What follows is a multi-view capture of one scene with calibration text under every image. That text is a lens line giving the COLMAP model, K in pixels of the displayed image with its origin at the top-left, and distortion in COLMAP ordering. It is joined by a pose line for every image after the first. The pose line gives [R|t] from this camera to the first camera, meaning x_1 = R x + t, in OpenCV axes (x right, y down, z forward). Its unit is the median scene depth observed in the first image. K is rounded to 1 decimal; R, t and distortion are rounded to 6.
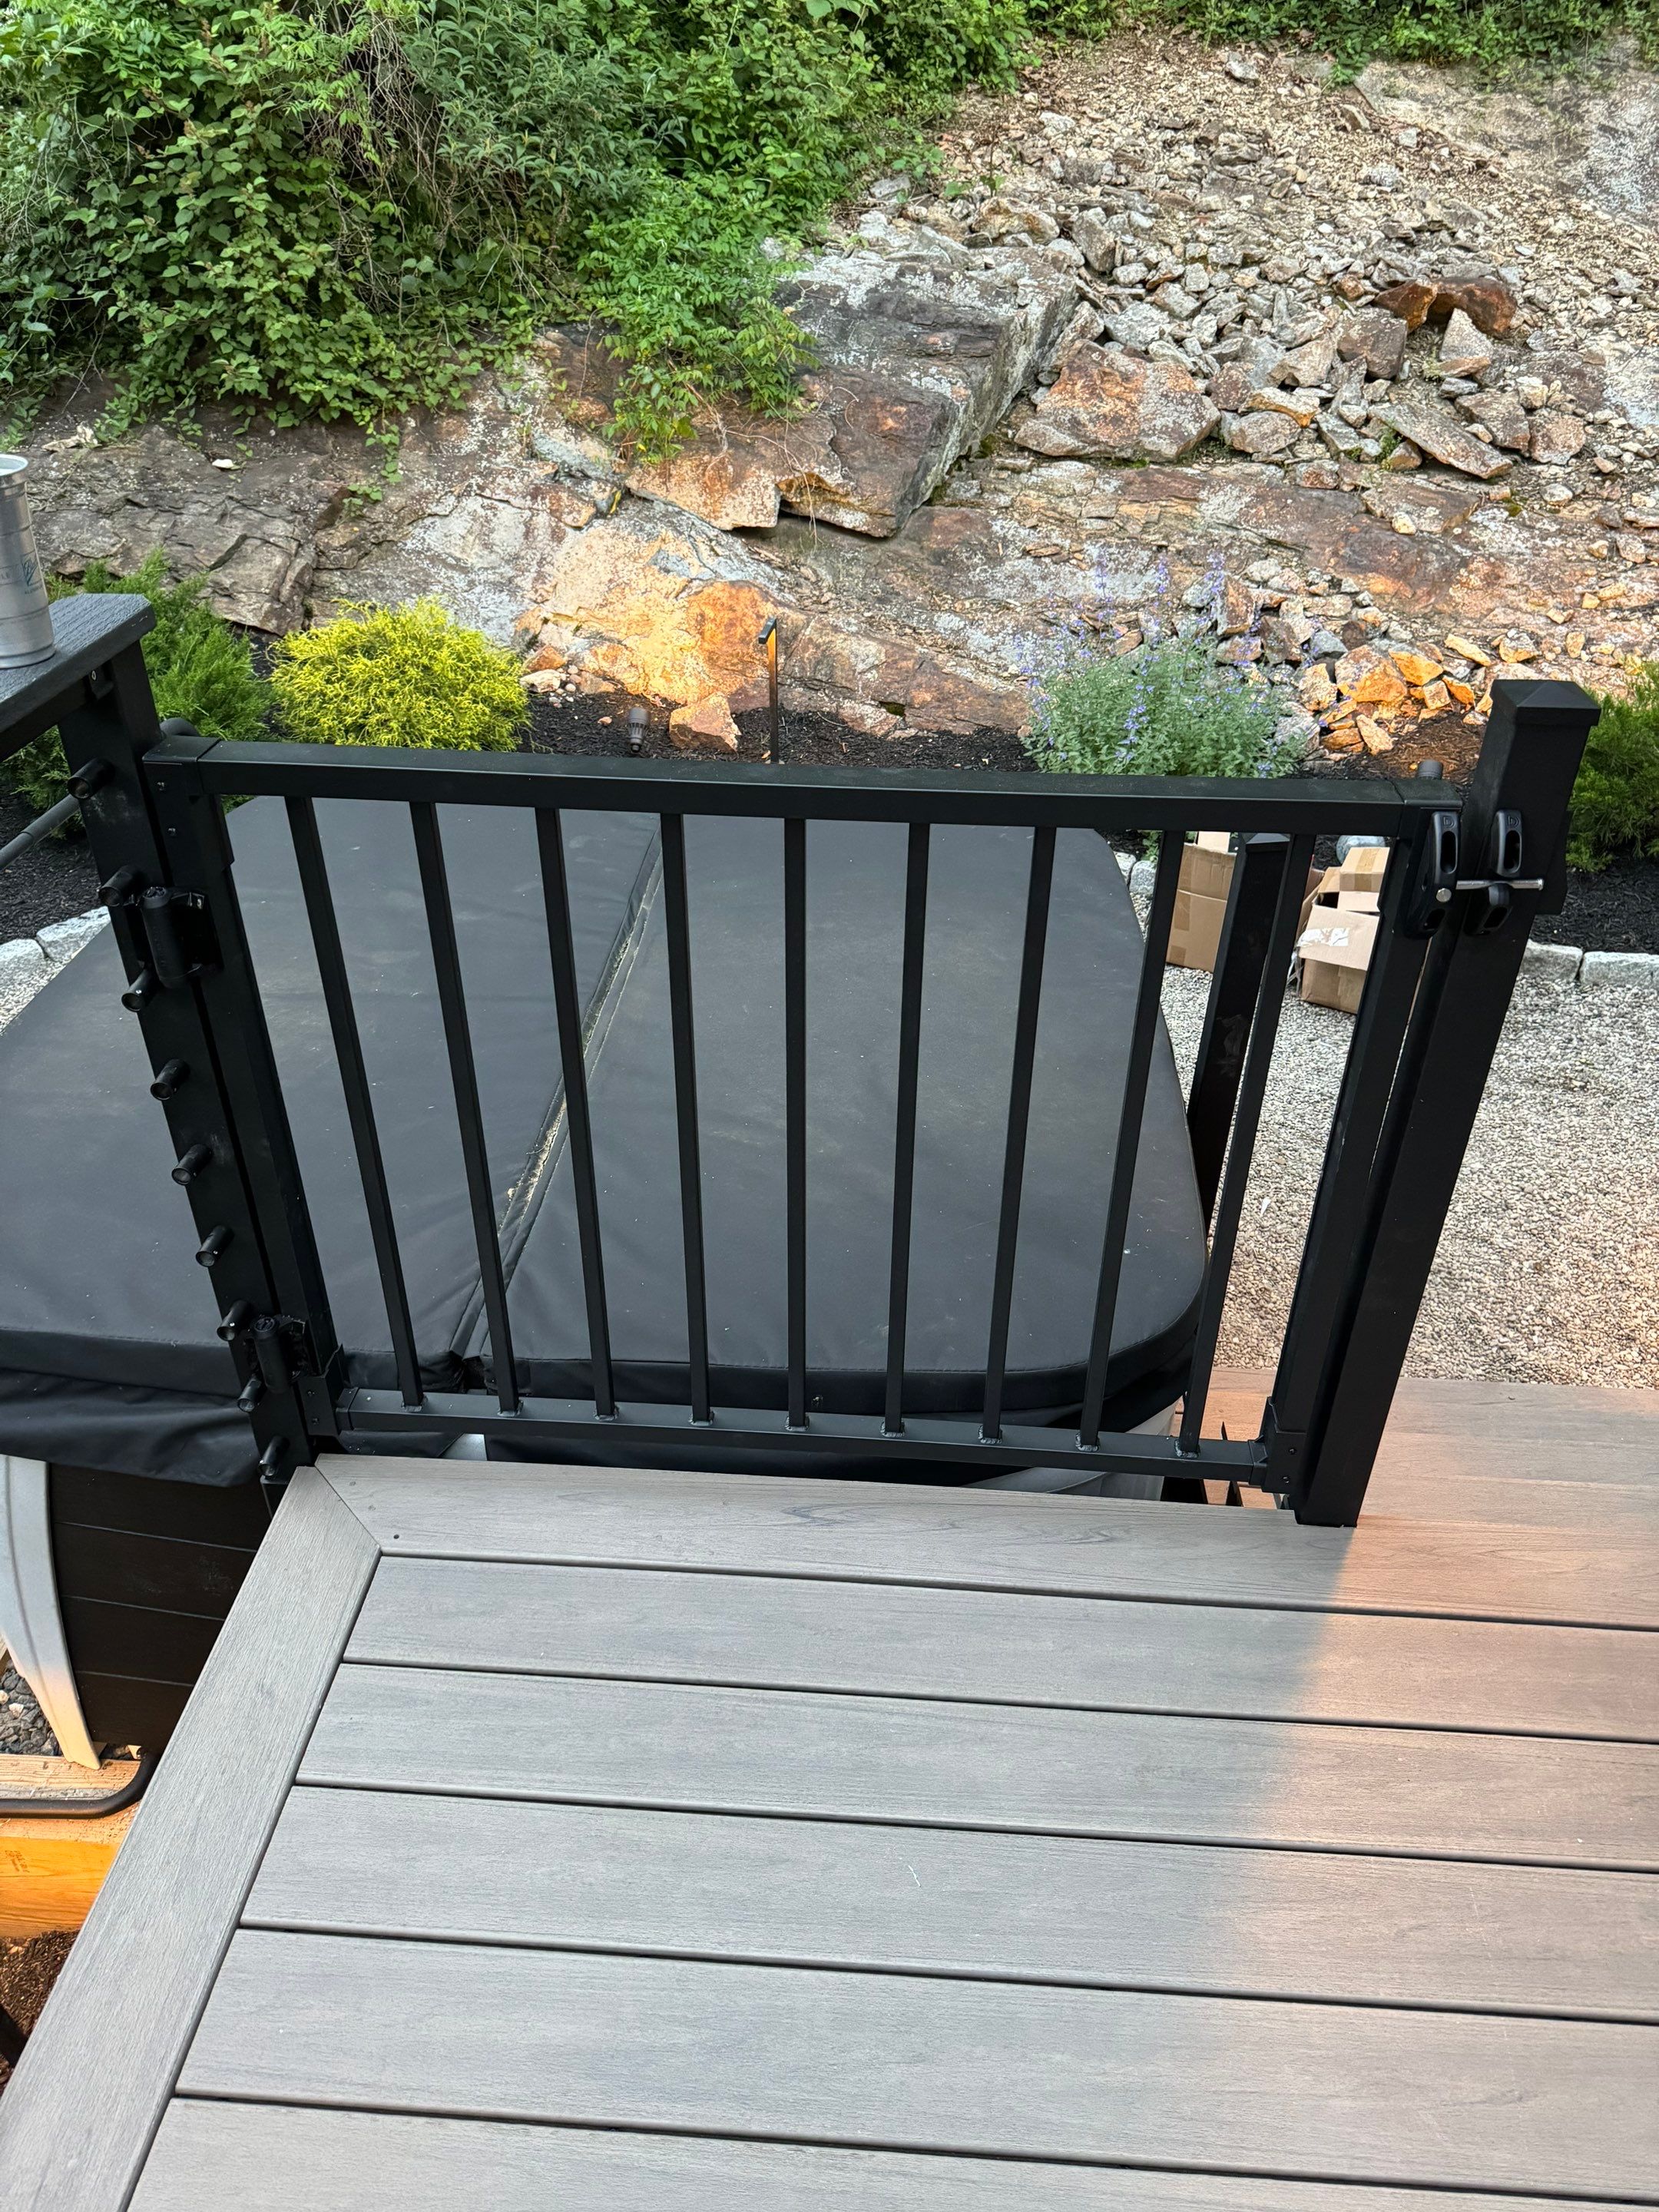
lens RADIAL K [[1568.3, 0, 837.1], [0, 1568.3, 1091.8], [0, 0, 1]] dist [0.018297, -0.020003]
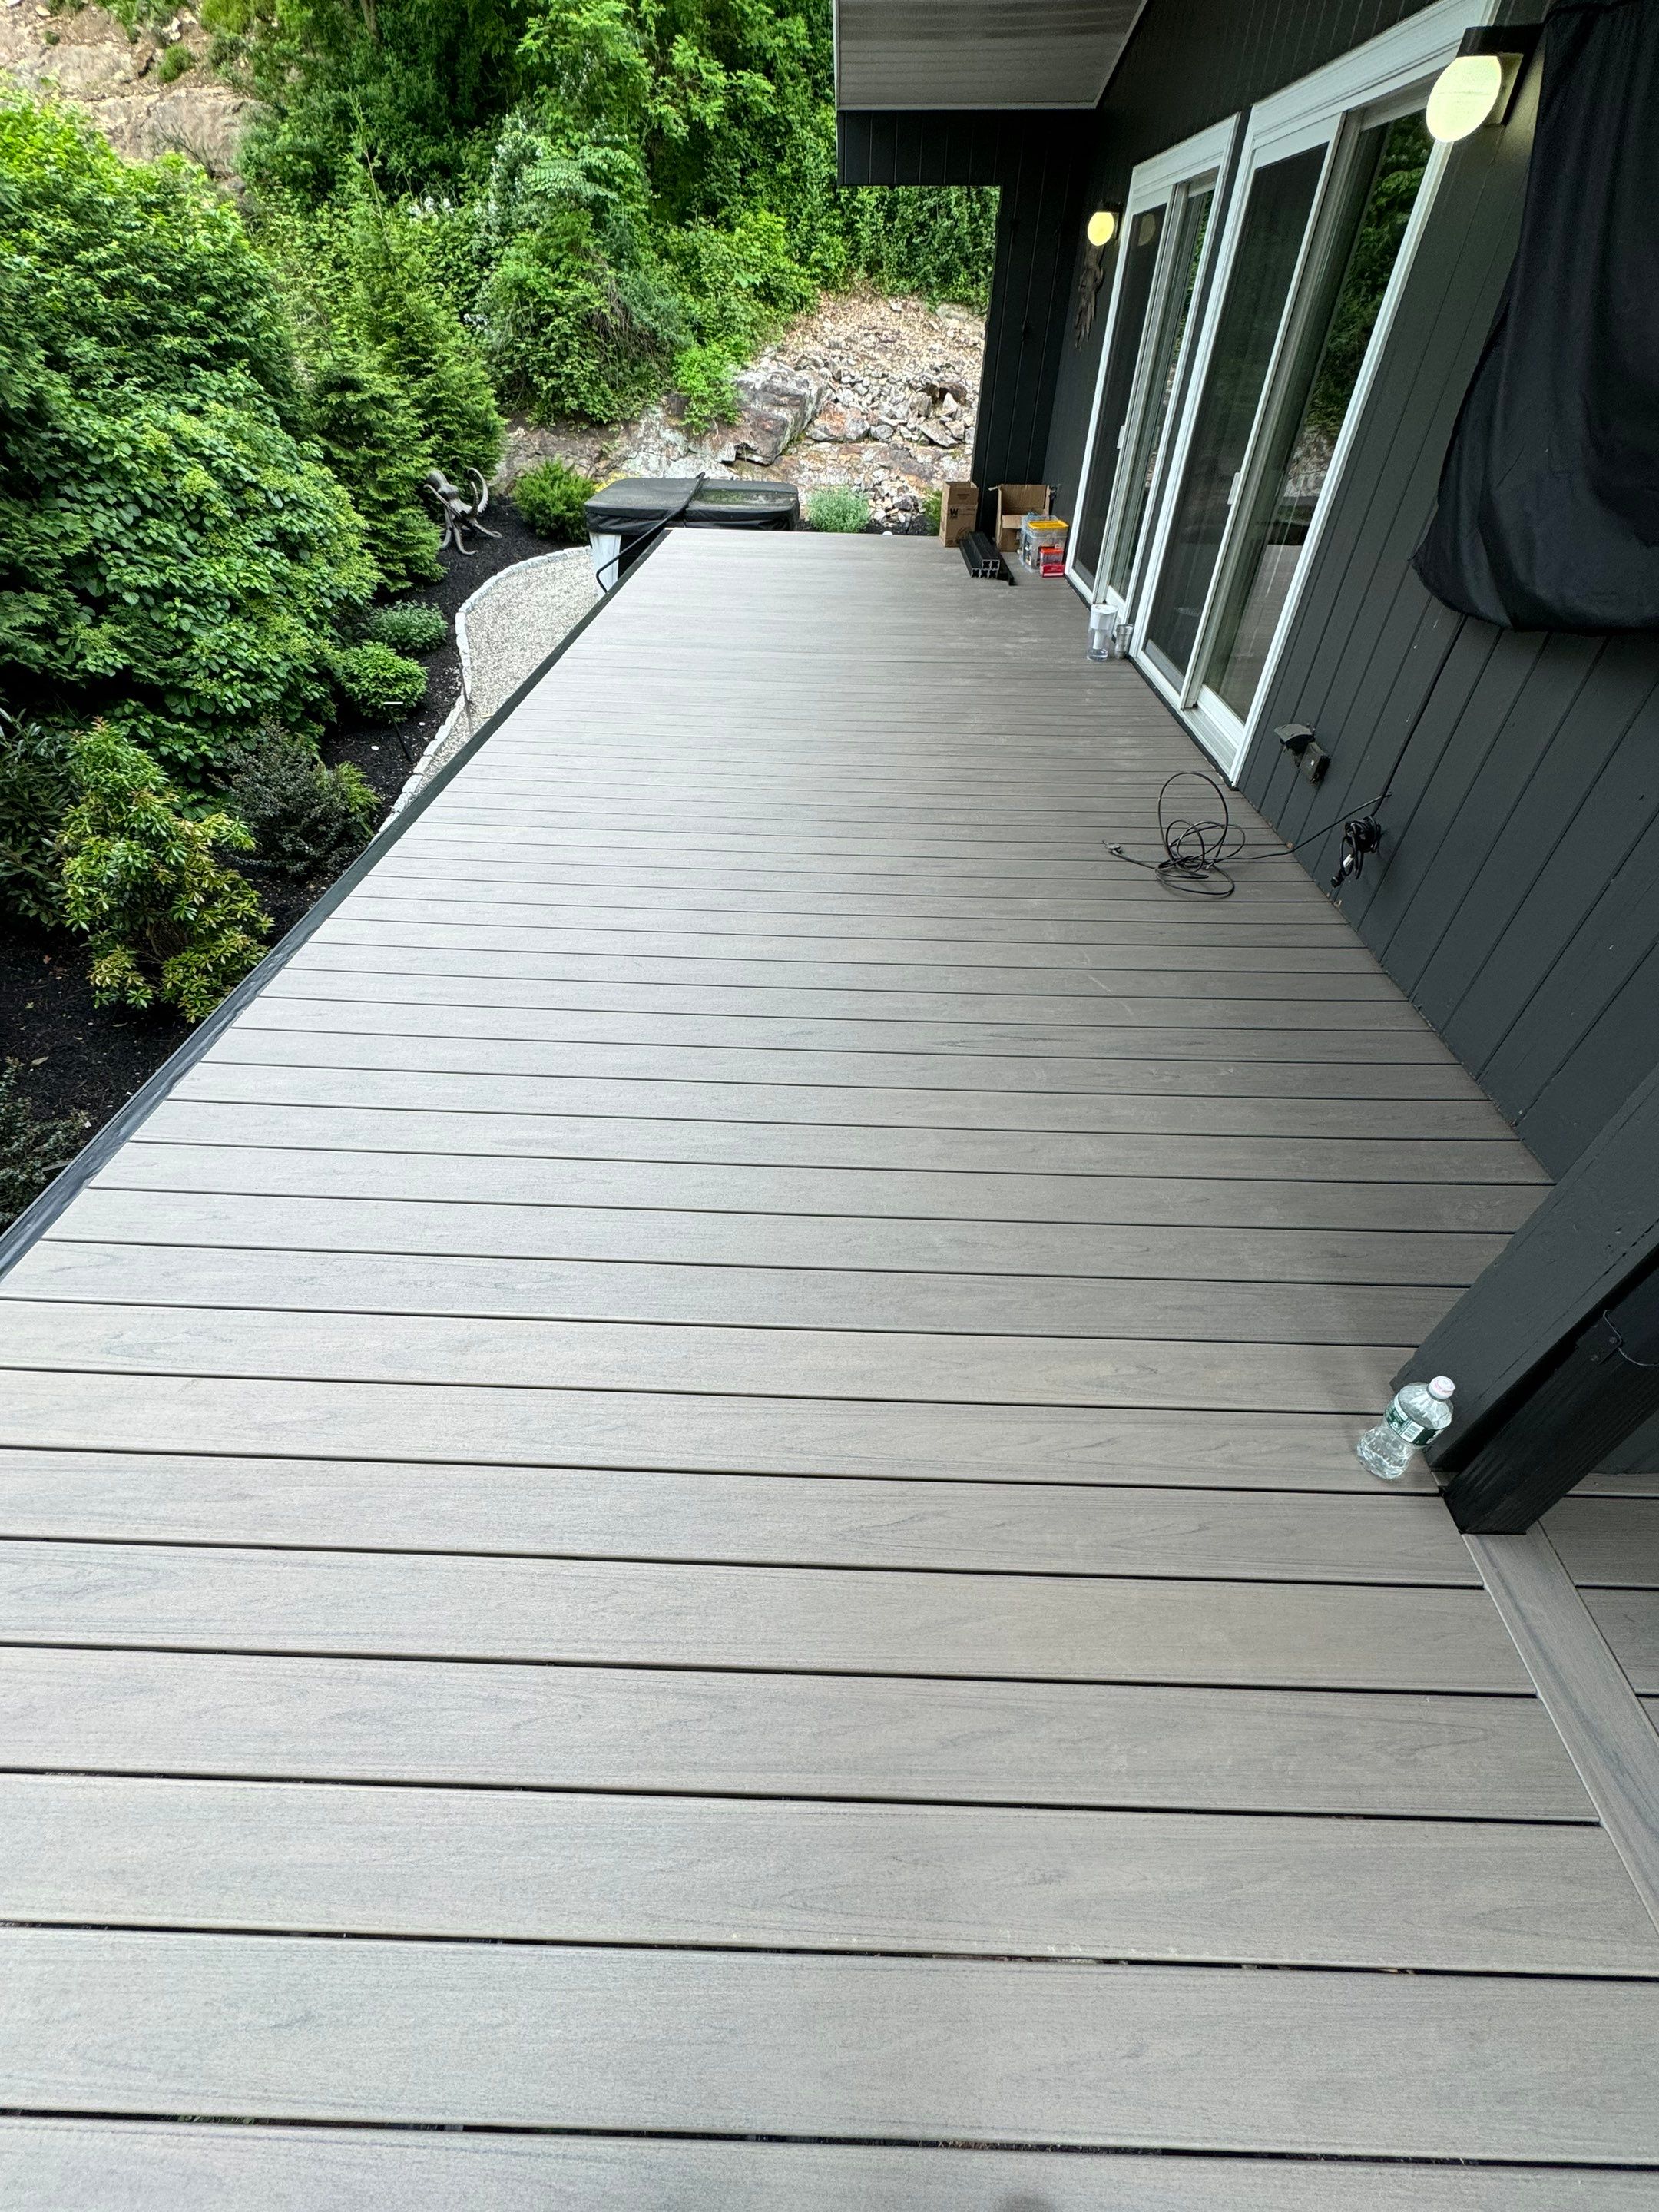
lens RADIAL K [[879.9, 0, 835.0], [0, 879.9, 1111.0], [0, 0, 1]] dist [-0.006083, 0.001455]
pose [[0.999363, -0.017168, 0.031293, 0.090400], [0.011529, 0.984995, 0.172199, 0.667309], [-0.033779, -0.171729, 0.984565, -1.054359]]
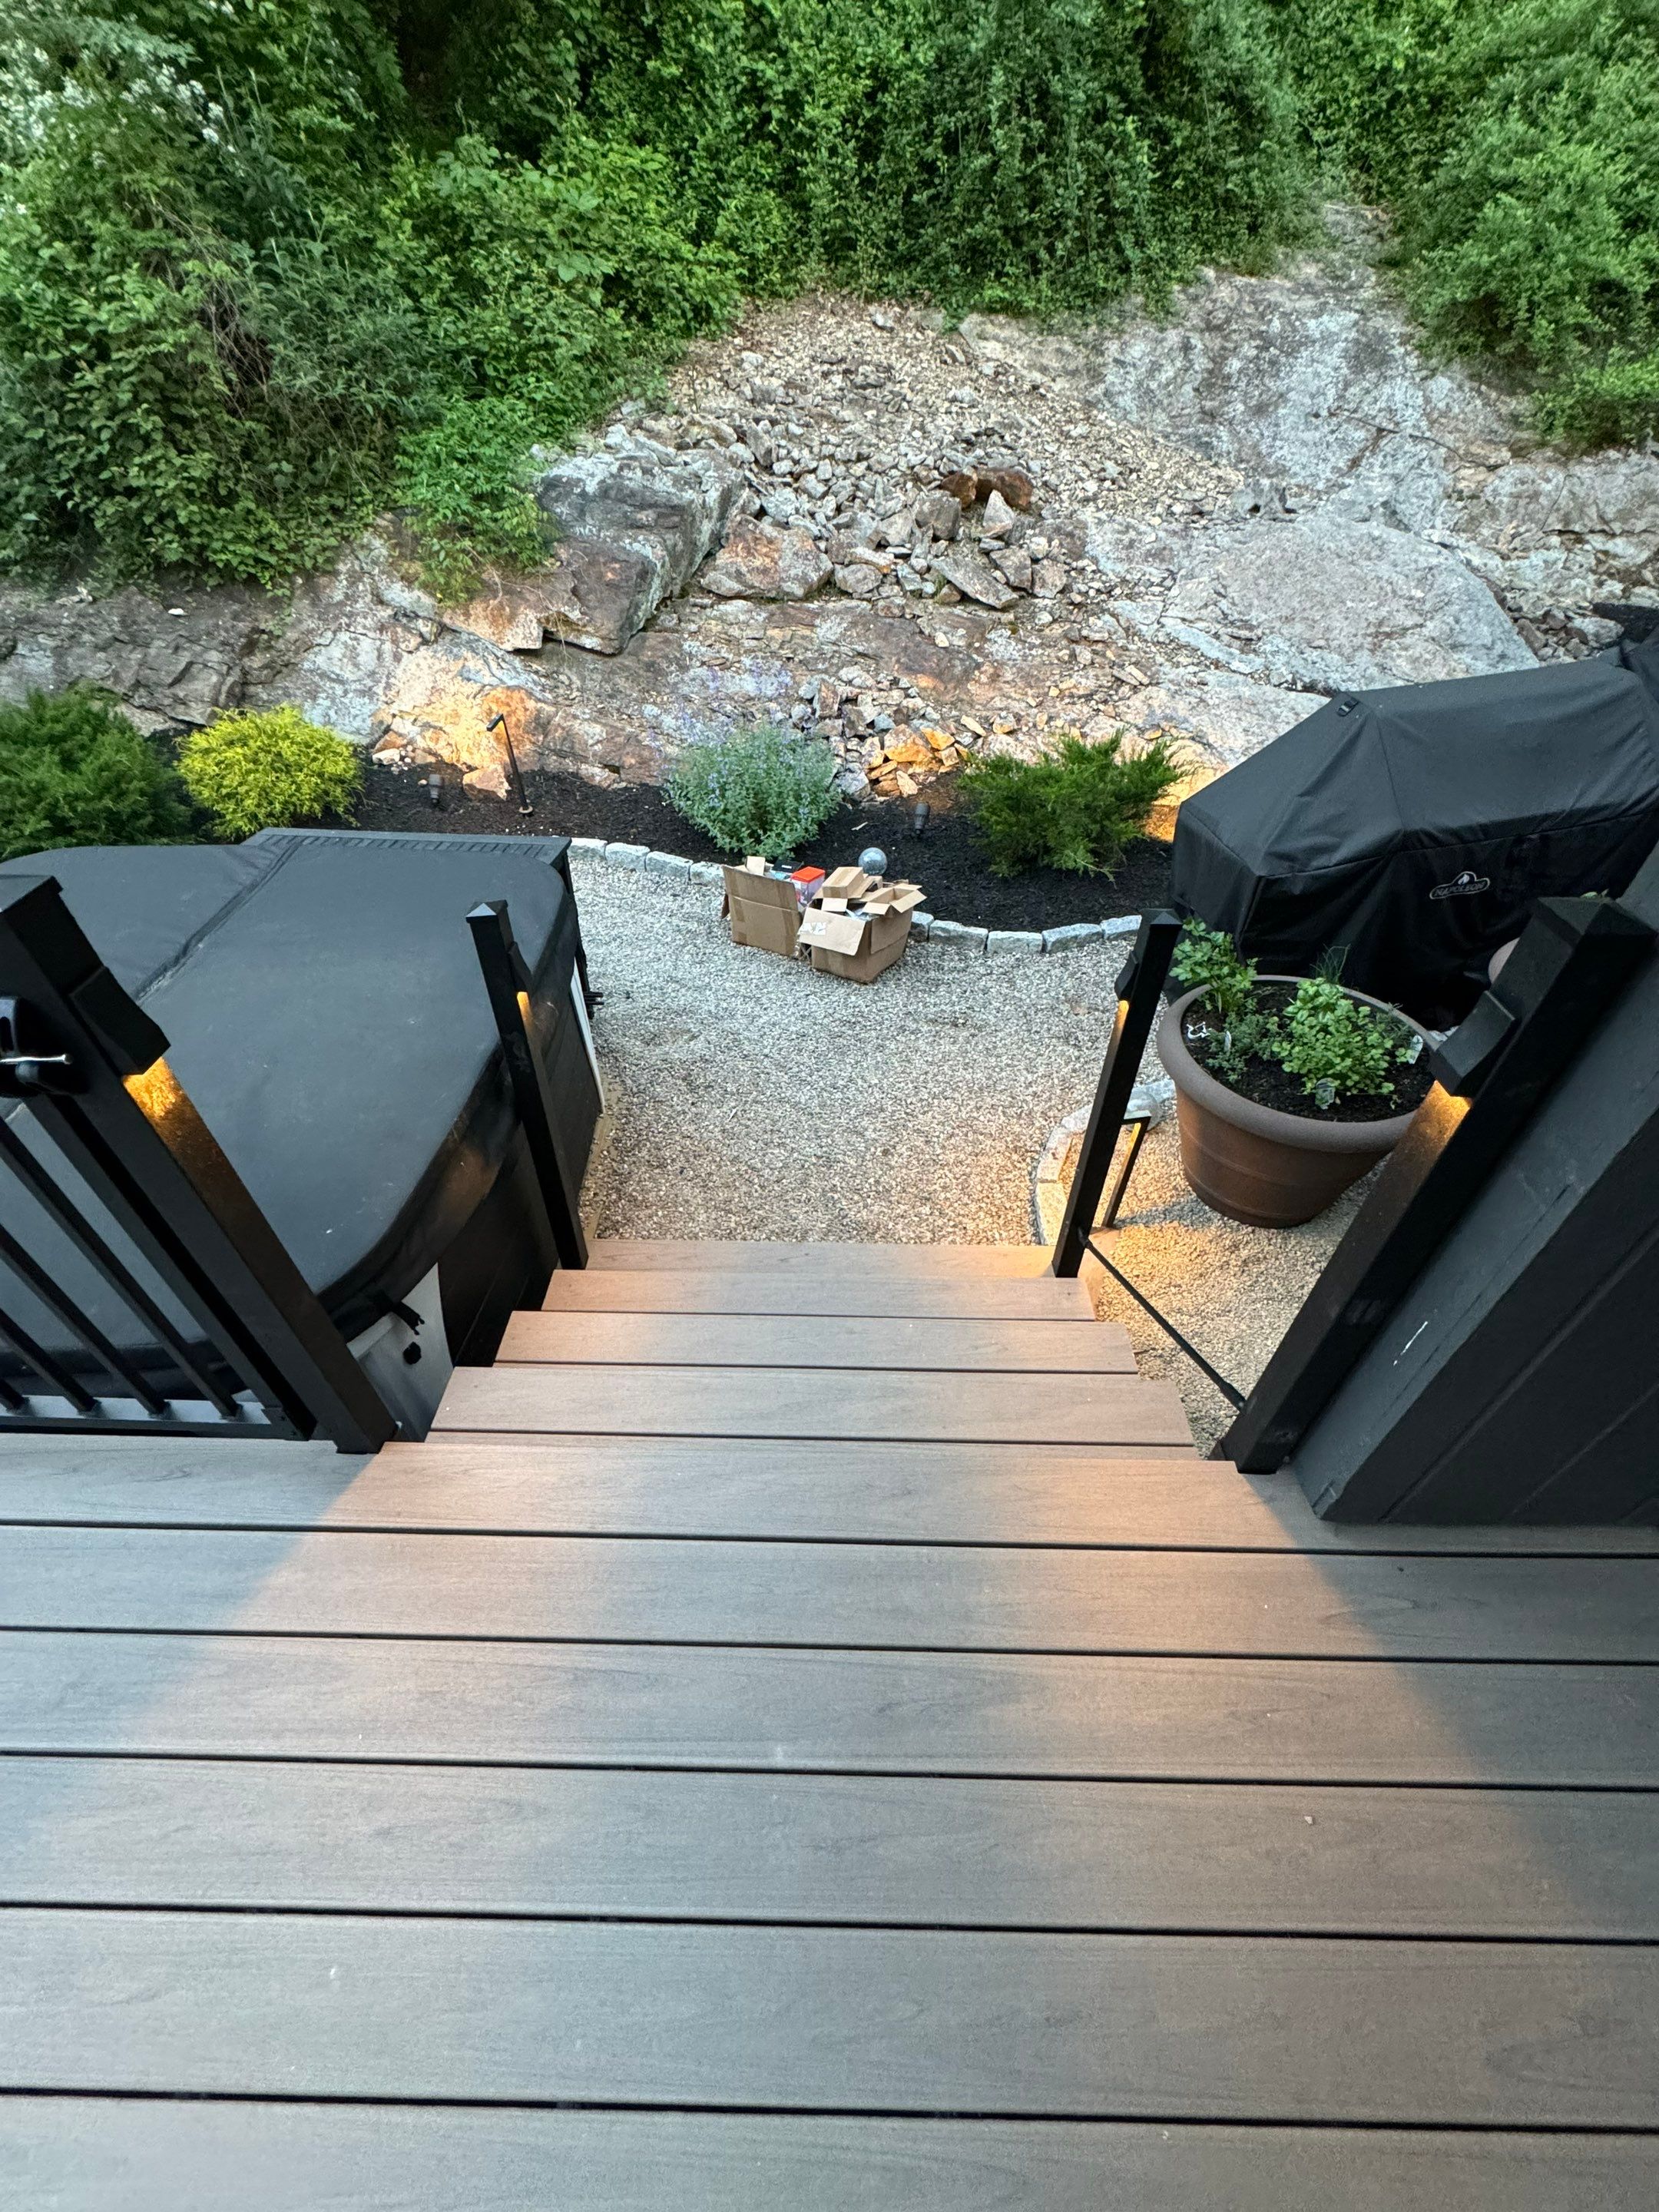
lens RADIAL K [[879.9, 0, 823.8], [0, 879.9, 1102.5], [0, 0, 1]] dist [-0.006083, 0.001455]
pose [[0.999221, -0.029933, 0.025726, 0.199936], [0.025877, 0.988999, 0.145642, -0.037038], [-0.029802, -0.144863, 0.989003, 0.075275]]
